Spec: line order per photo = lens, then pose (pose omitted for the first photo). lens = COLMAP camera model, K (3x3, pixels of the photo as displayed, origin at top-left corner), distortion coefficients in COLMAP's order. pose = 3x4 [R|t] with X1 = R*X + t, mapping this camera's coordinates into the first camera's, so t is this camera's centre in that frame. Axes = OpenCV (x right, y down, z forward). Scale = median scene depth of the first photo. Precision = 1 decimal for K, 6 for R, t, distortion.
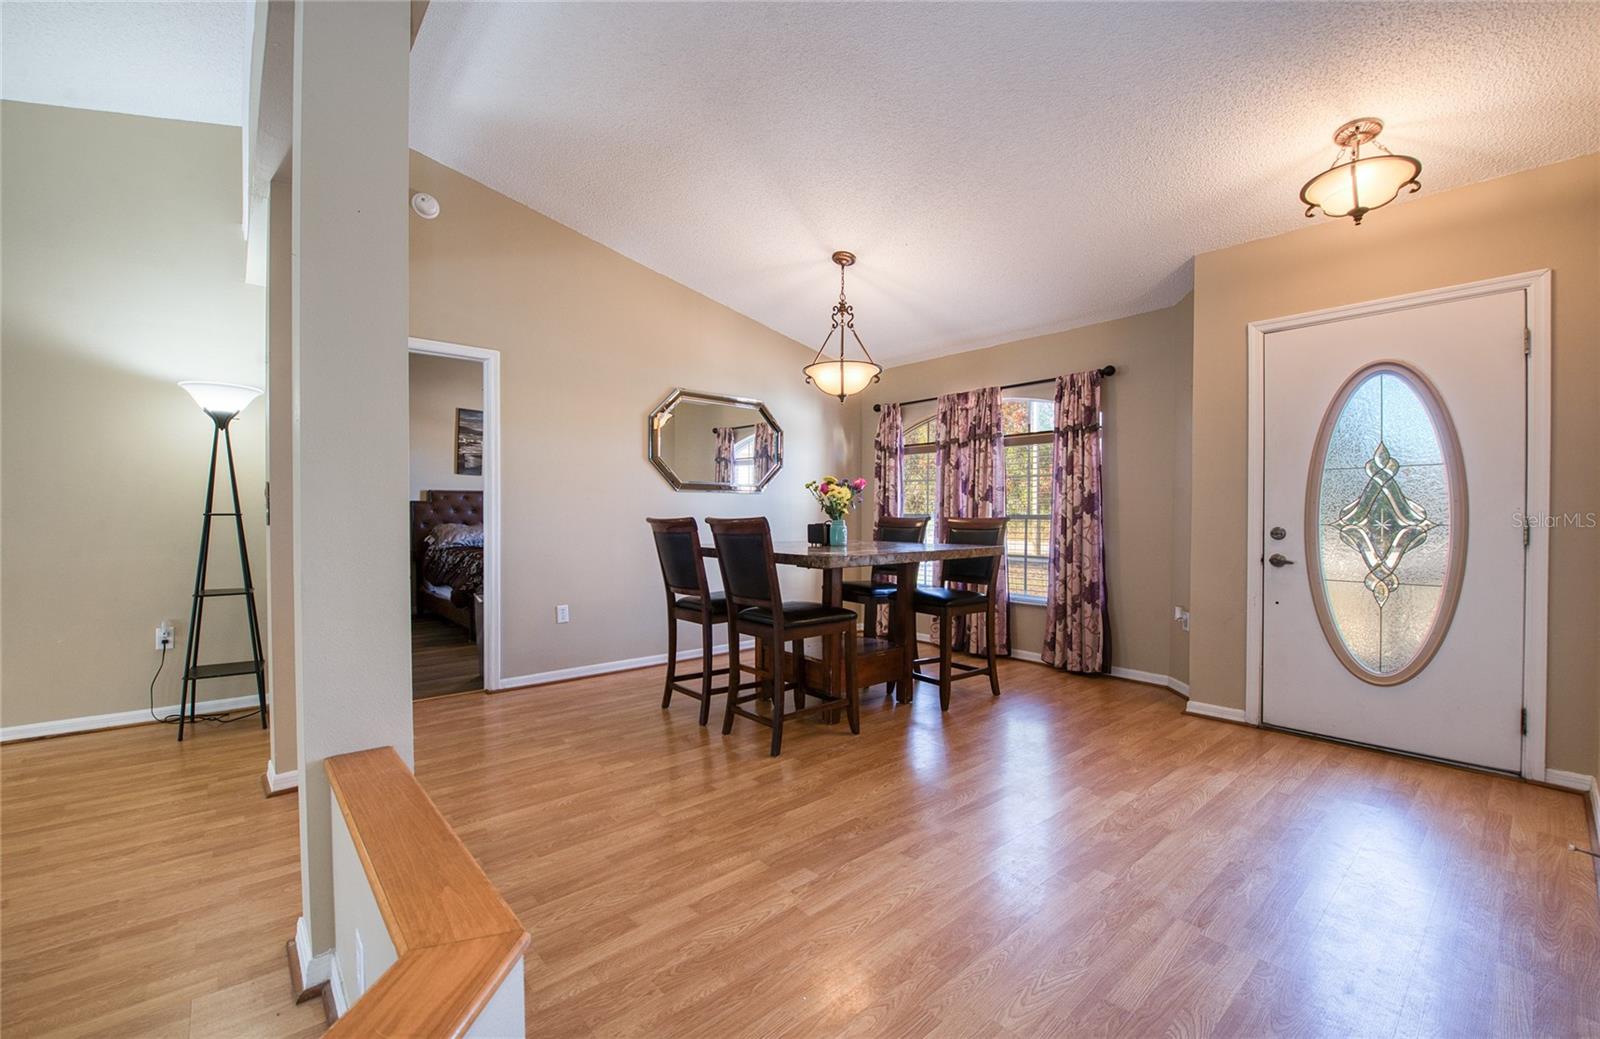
lens RADIAL K [[674.9, 0, 799.0], [0, 674.9, 522.9], [0, 0, 1]] dist [-0.012062, -0.002794]
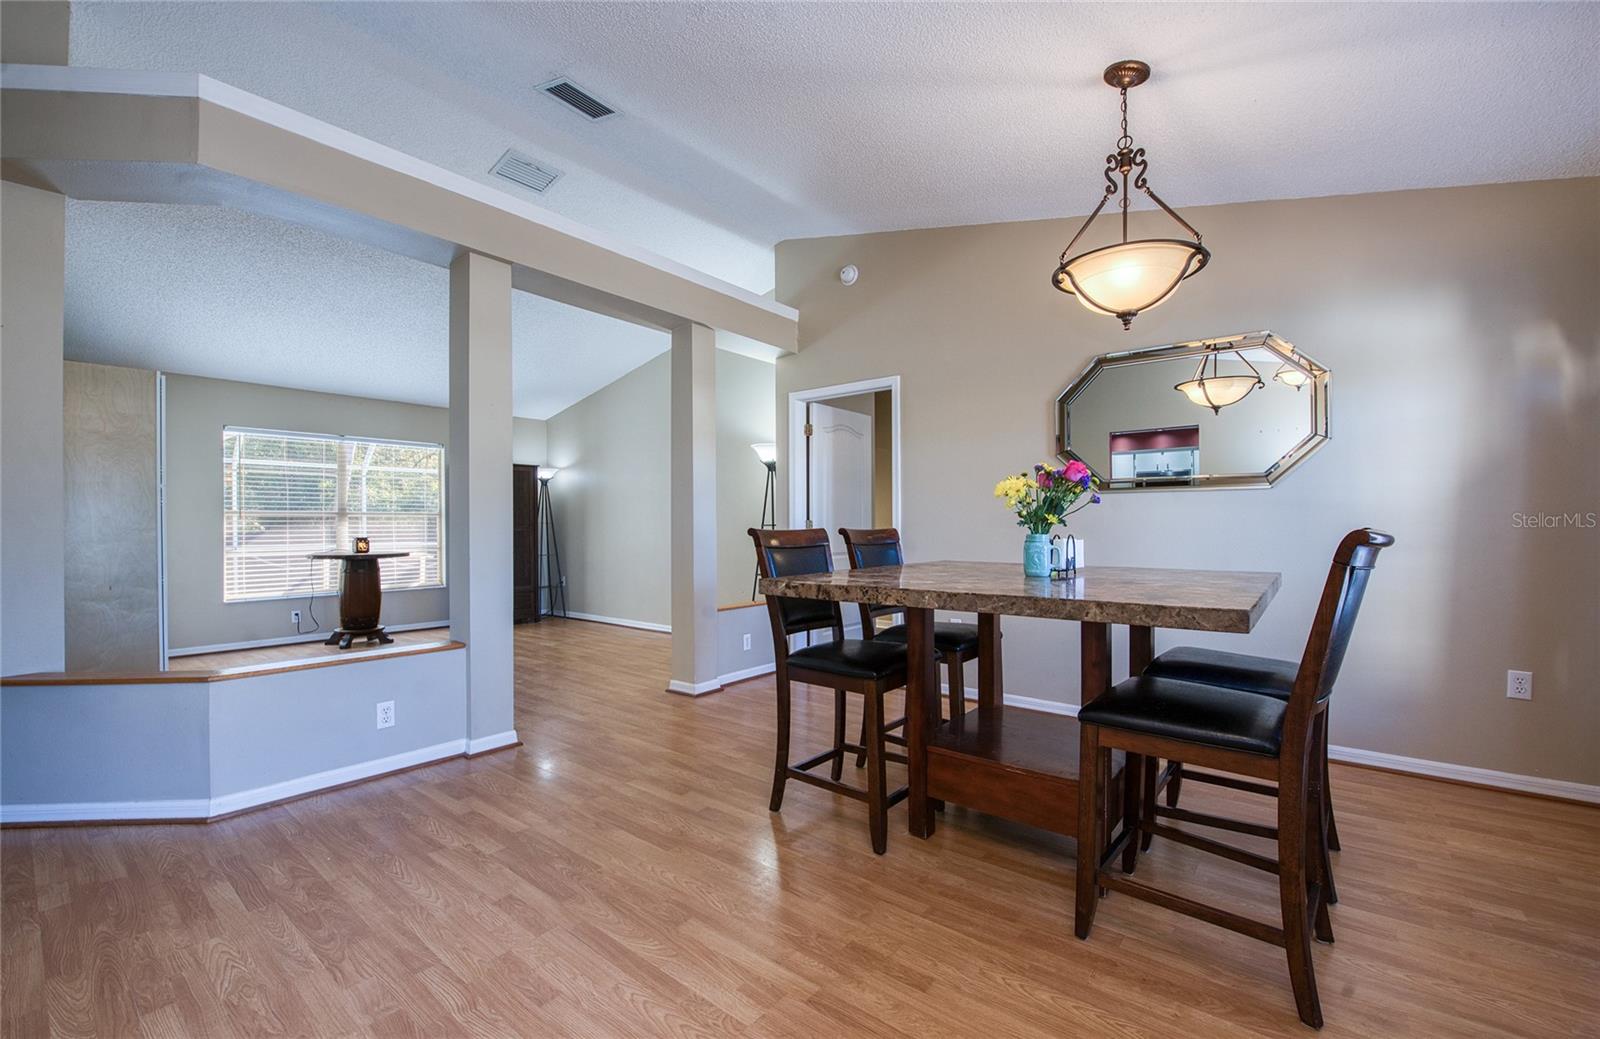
lens RADIAL K [[674.9, 0, 801.1], [0, 674.9, 518.3], [0, 0, 1]] dist [-0.012062, -0.002794]
pose [[0.153578, -0.010740, -0.988078, 0.900504], [-0.007633, 0.999898, -0.012055, -0.012887], [0.988107, 0.009393, 0.153481, 0.998687]]
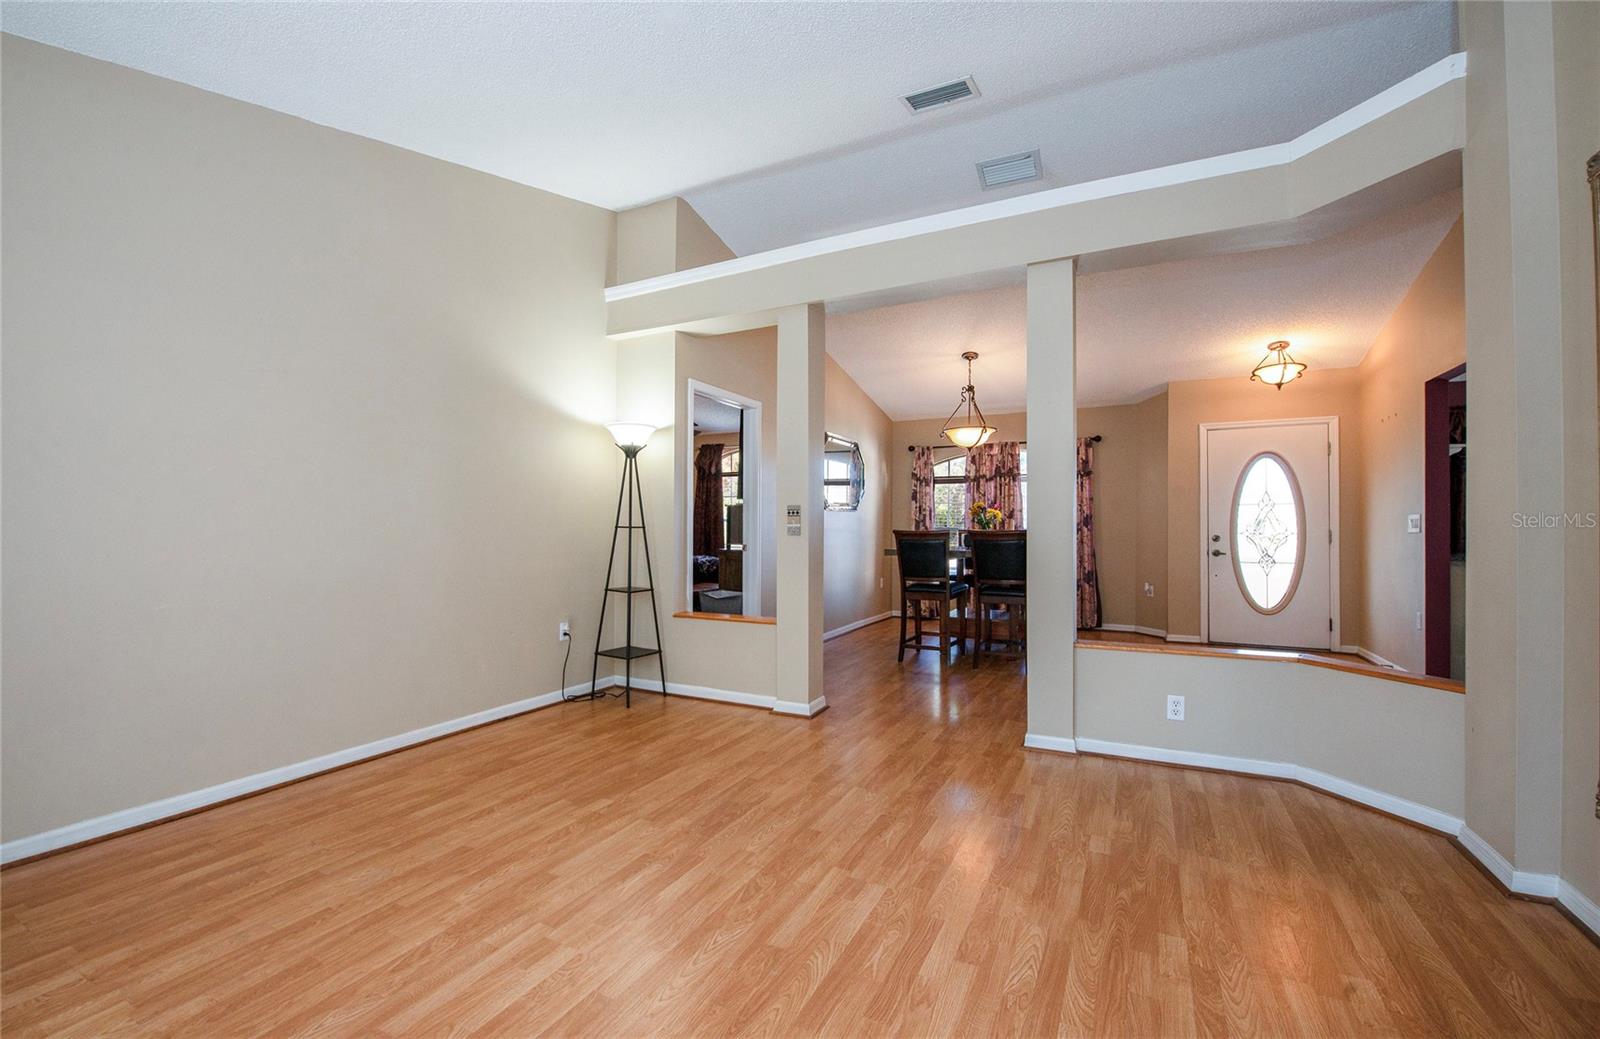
lens RADIAL K [[674.9, 0, 813.4], [0, 674.9, 522.5], [0, 0, 1]] dist [-0.012062, -0.002794]
pose [[0.923605, 0.004831, 0.383315, -1.253079], [0.002741, 0.999812, -0.019205, 0.004959], [-0.383335, 0.018788, 0.923418, -0.352673]]
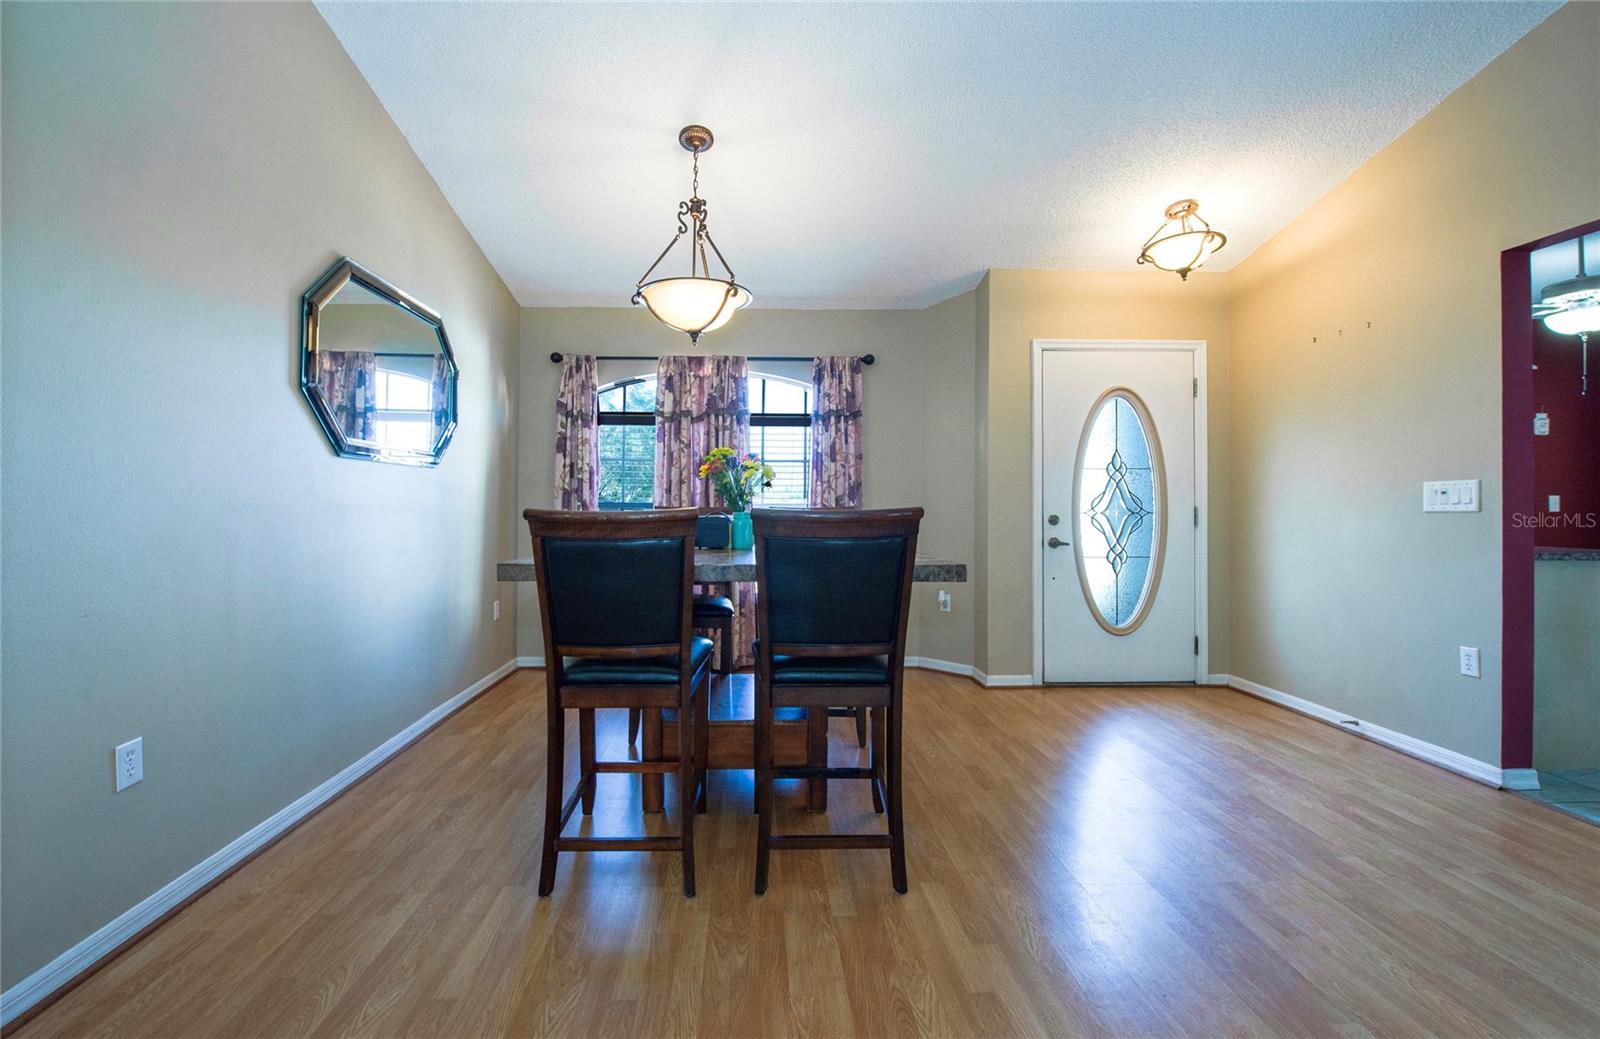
lens RADIAL K [[674.9, 0, 778.1], [0, 674.9, 501.7], [0, 0, 1]] dist [-0.012062, -0.002794]
pose [[0.639765, 0.002876, 0.768565, -0.636122], [0.006219, 0.999941, -0.008918, -0.011418], [-0.768545, 0.010485, 0.639709, 0.746723]]
